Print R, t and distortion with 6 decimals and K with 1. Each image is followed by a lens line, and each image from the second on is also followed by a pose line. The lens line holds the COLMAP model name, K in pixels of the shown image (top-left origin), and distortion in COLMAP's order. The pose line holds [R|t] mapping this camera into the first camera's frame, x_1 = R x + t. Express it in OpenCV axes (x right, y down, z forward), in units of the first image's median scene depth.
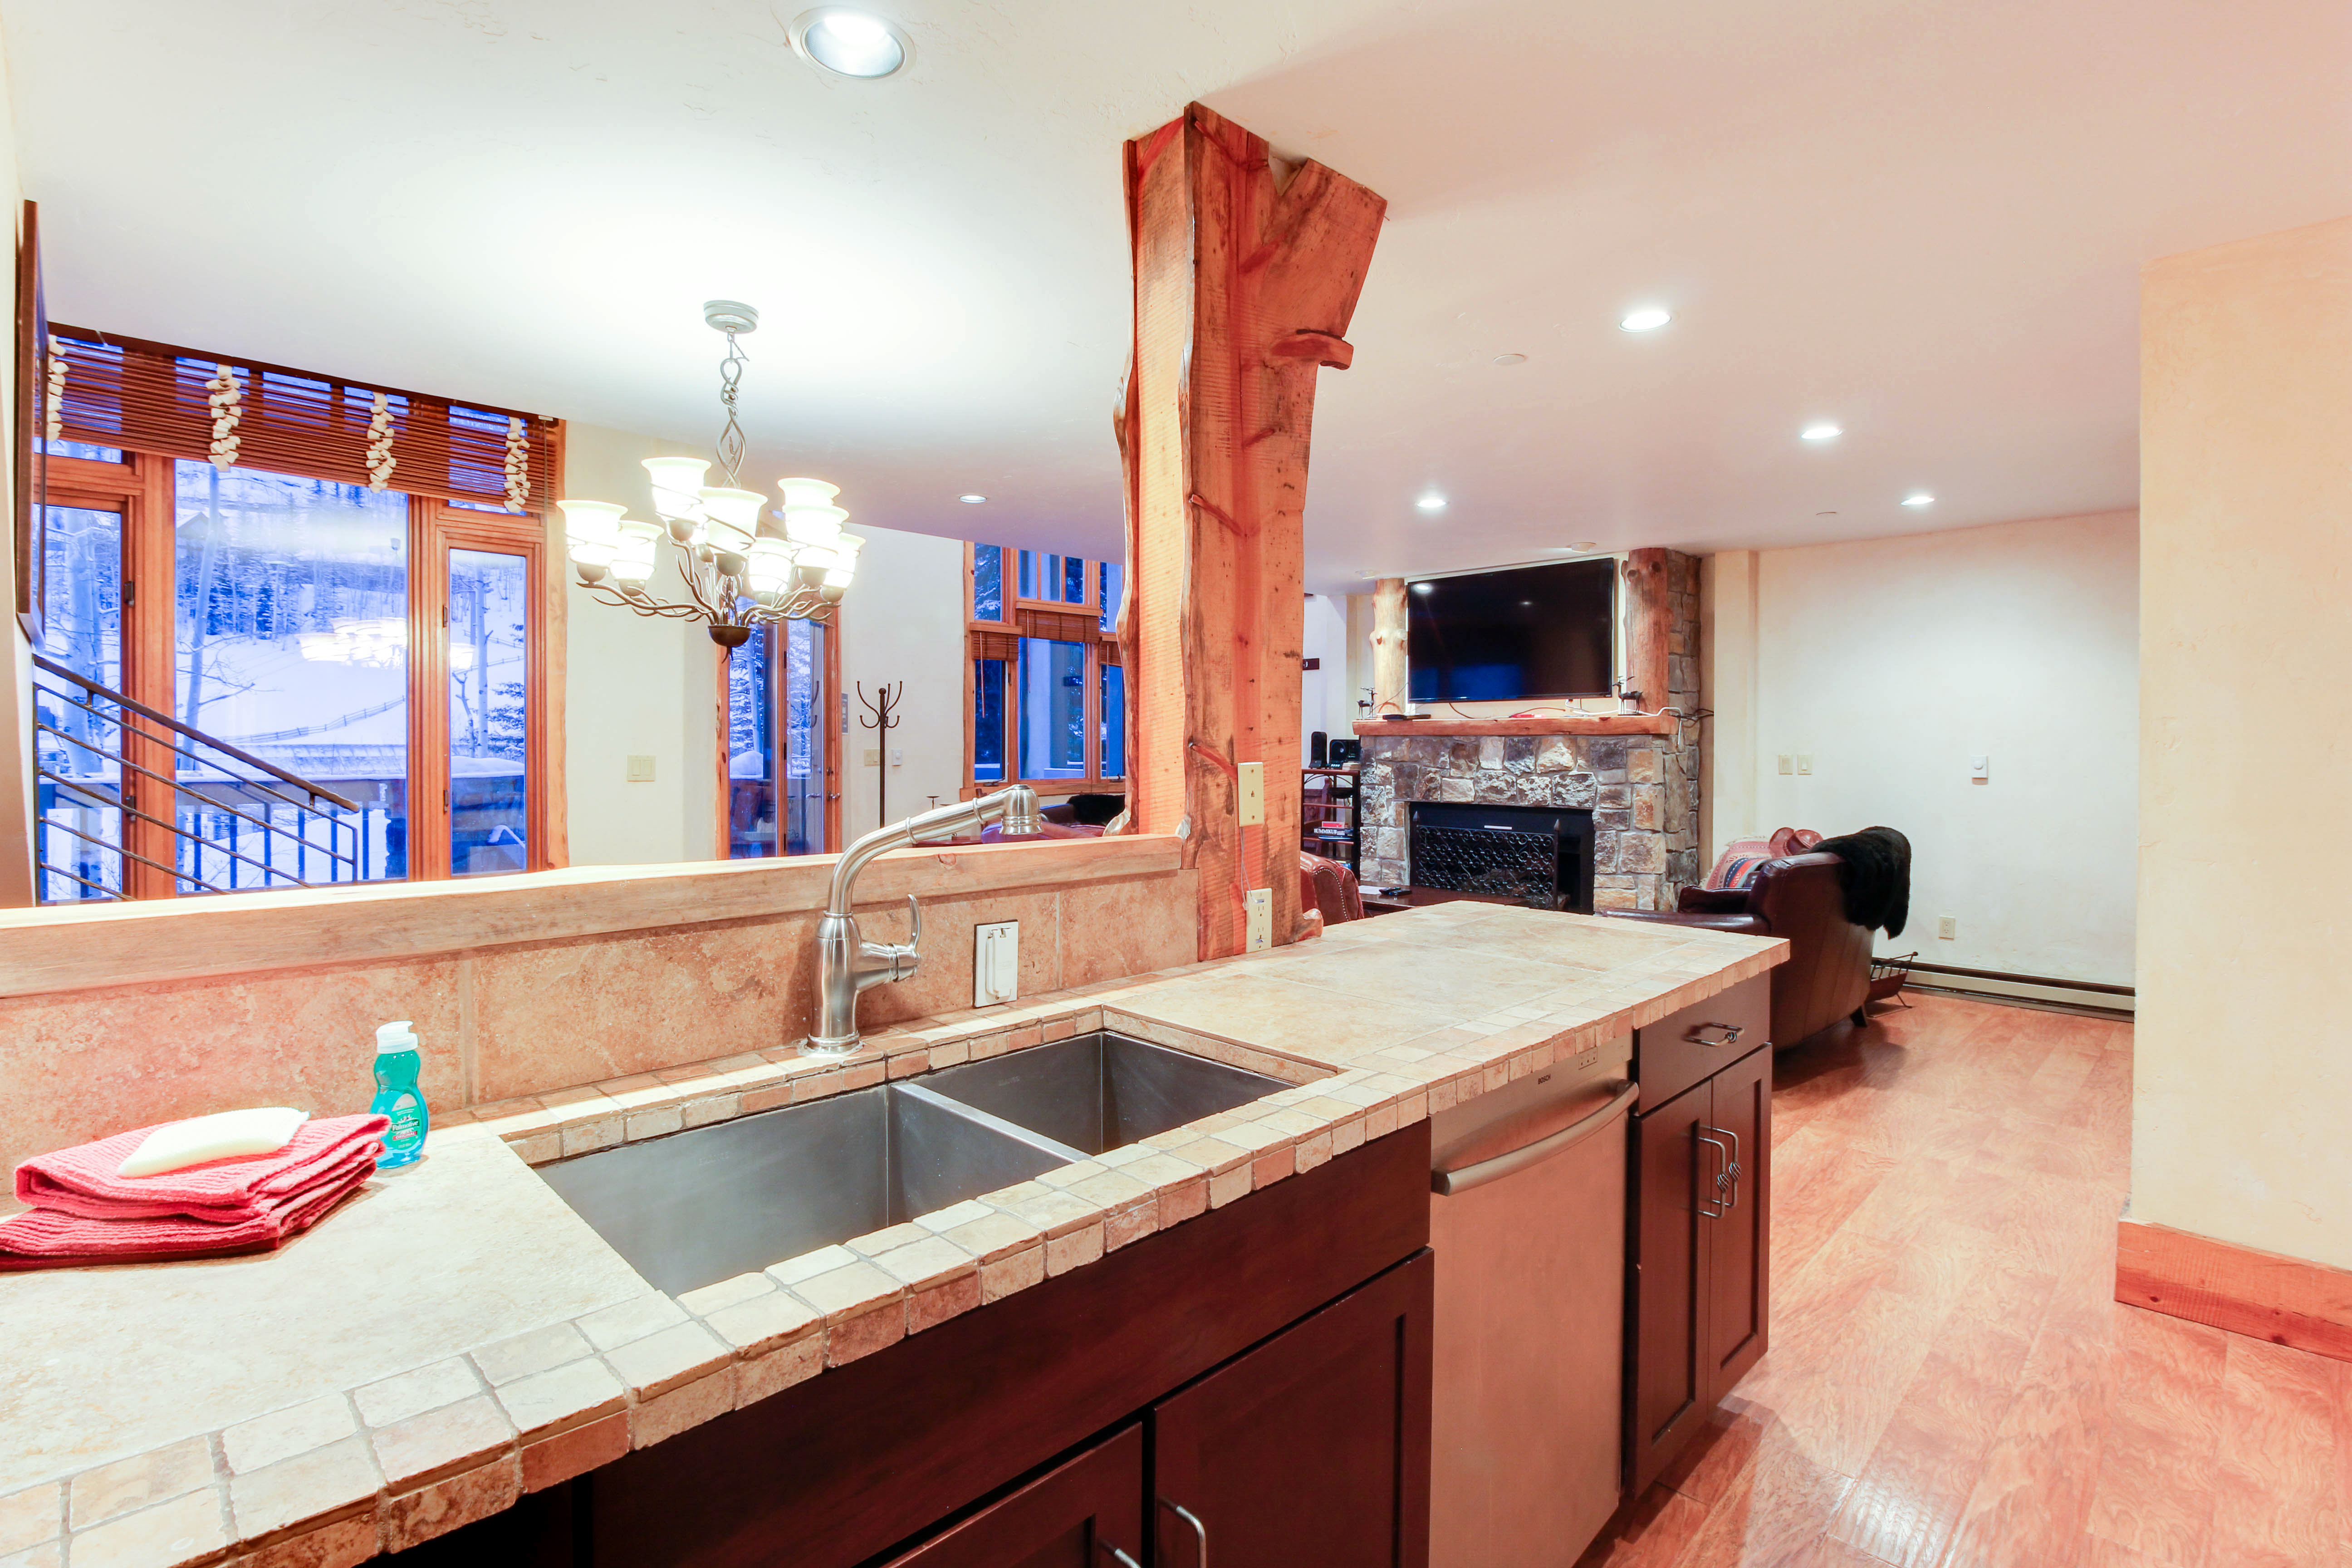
lens RADIAL K [[1128.8, 0, 1172.5], [0, 1128.8, 749.4], [0, 0, 1]] dist [0.004842, -0.013759]
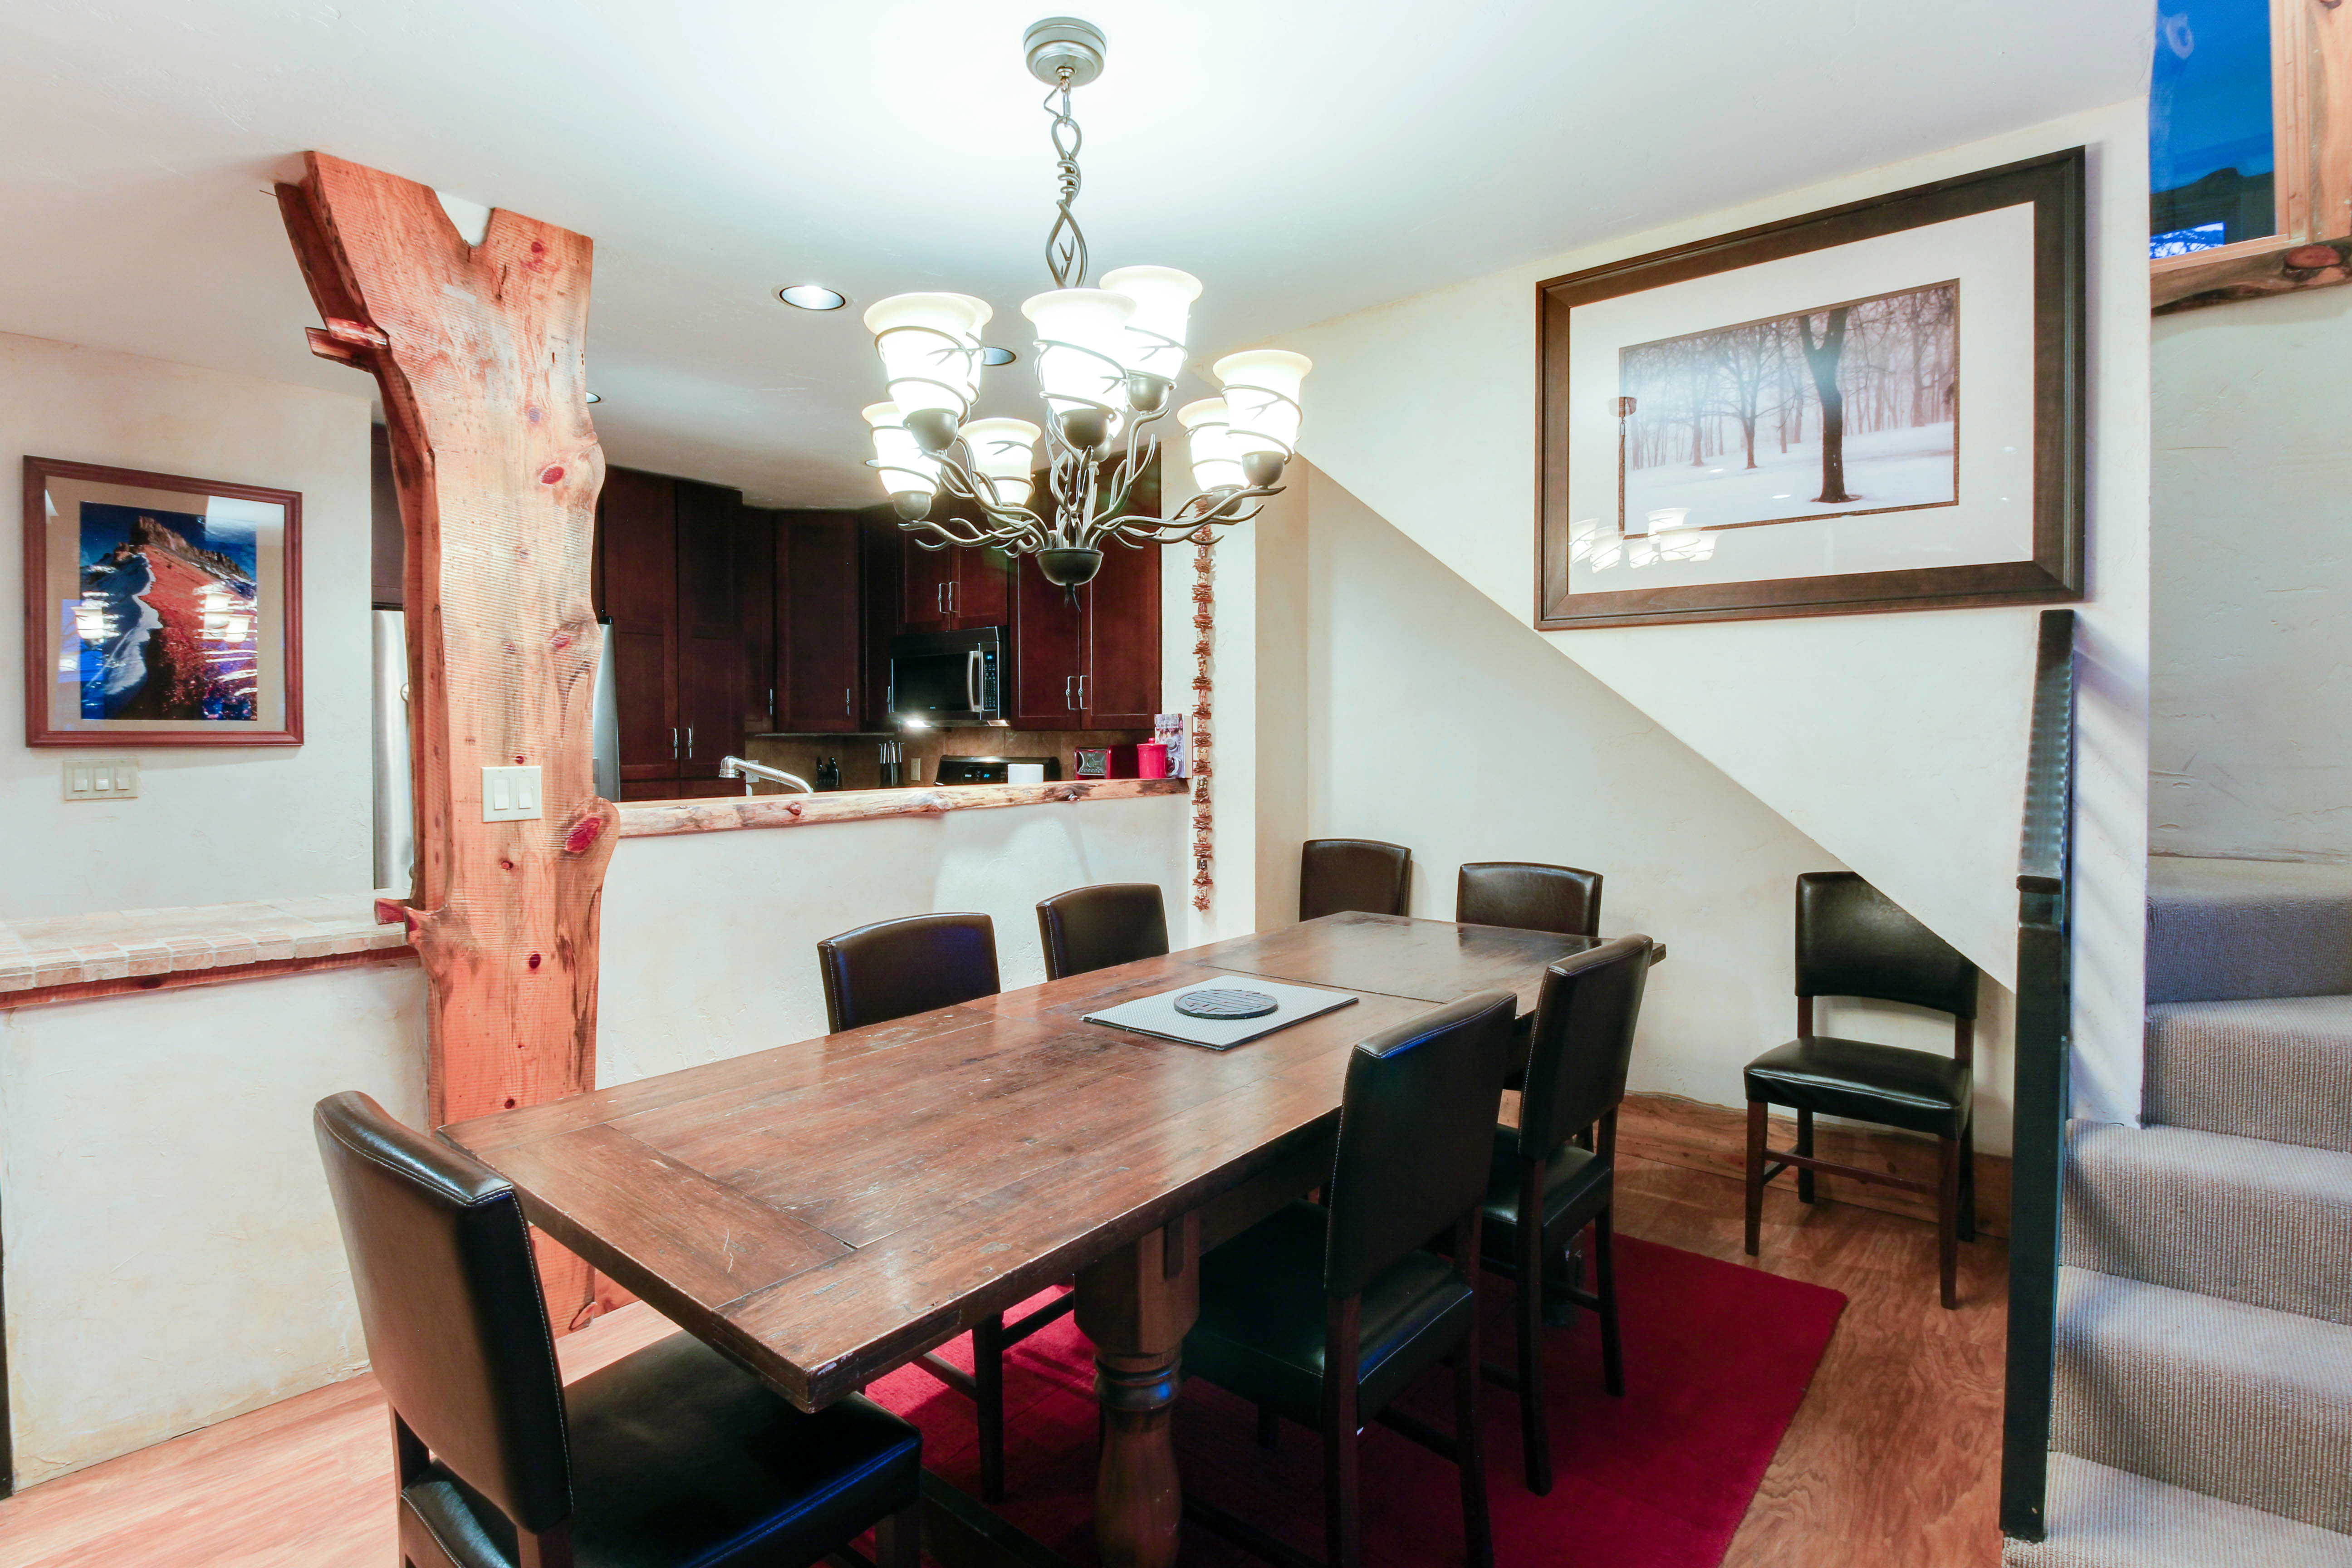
lens RADIAL K [[1128.8, 0, 1172.5], [0, 1128.8, 749.4], [0, 0, 1]] dist [0.004842, -0.013759]
pose [[-0.992586, 0.003291, -0.121503, -0.161234], [0.001121, 0.999839, 0.017923, -0.004531], [0.121542, 0.017654, -0.992429, 0.704588]]
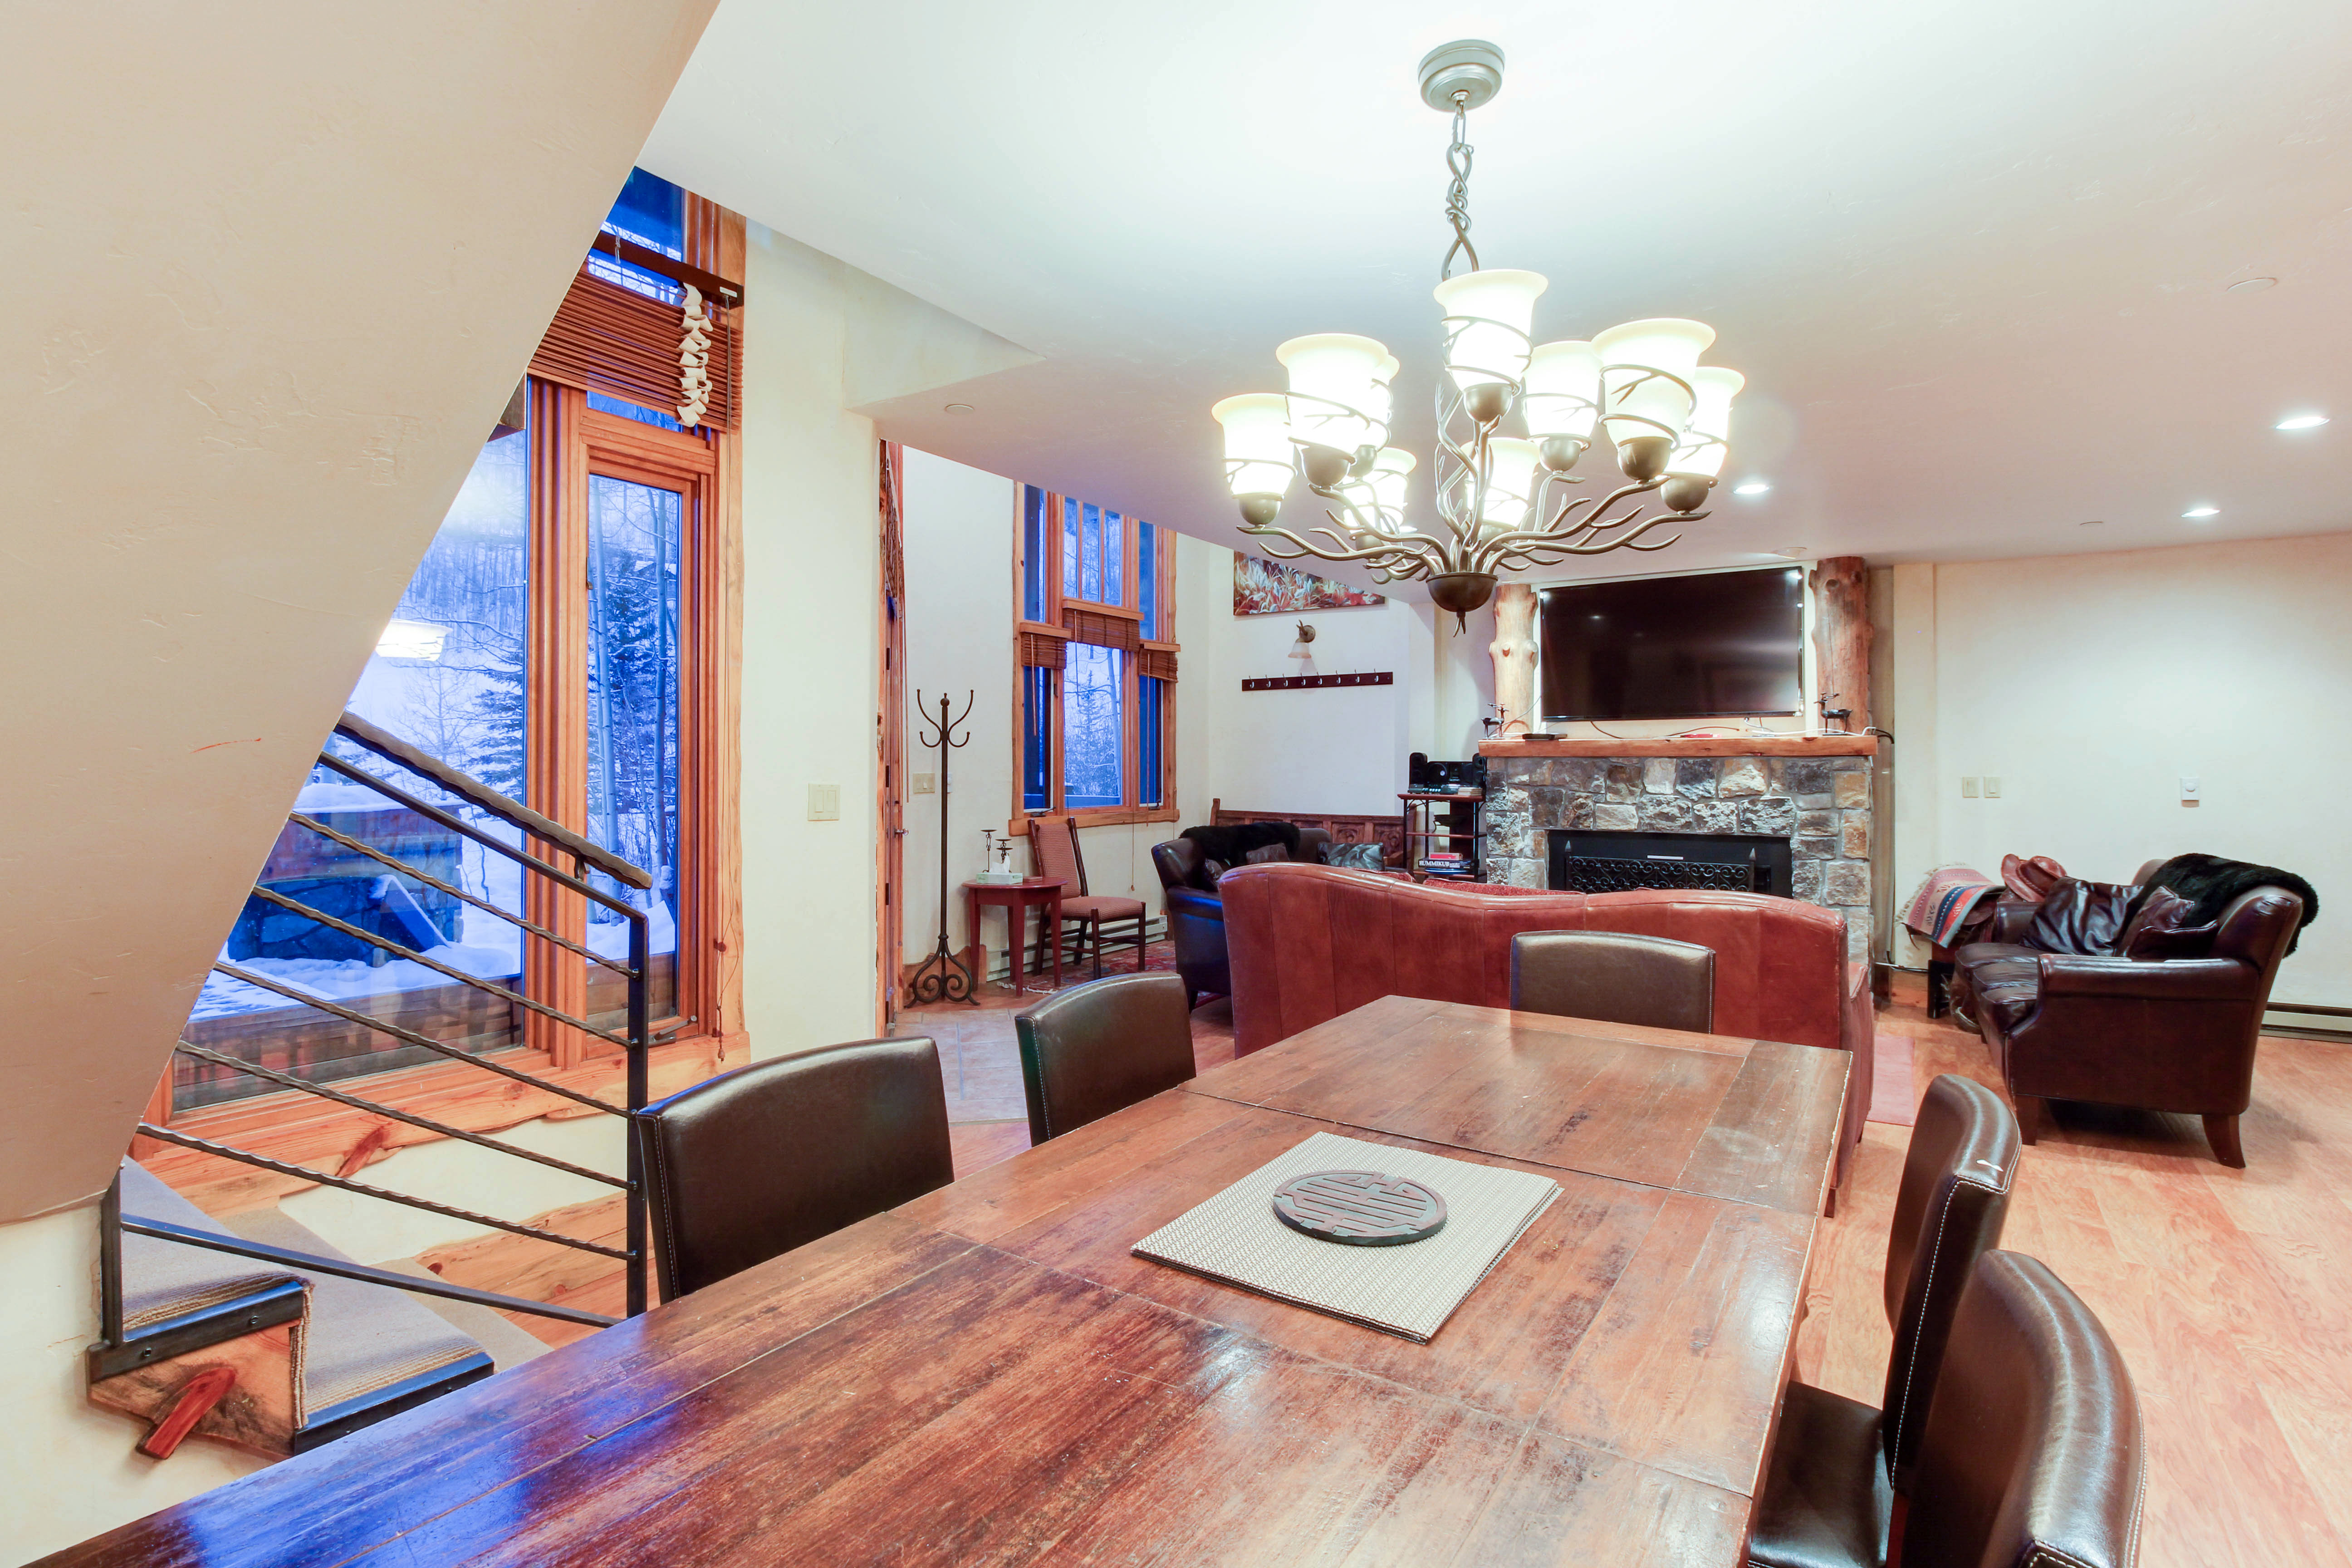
lens RADIAL K [[1128.8, 0, 1172.5], [0, 1128.8, 749.4], [0, 0, 1]] dist [0.004842, -0.013759]
pose [[0.977759, 0.002014, 0.209720, -0.291549], [0.001995, 0.999819, -0.018902, -0.001923], [-0.209720, 0.018899, 0.977579, 0.187217]]
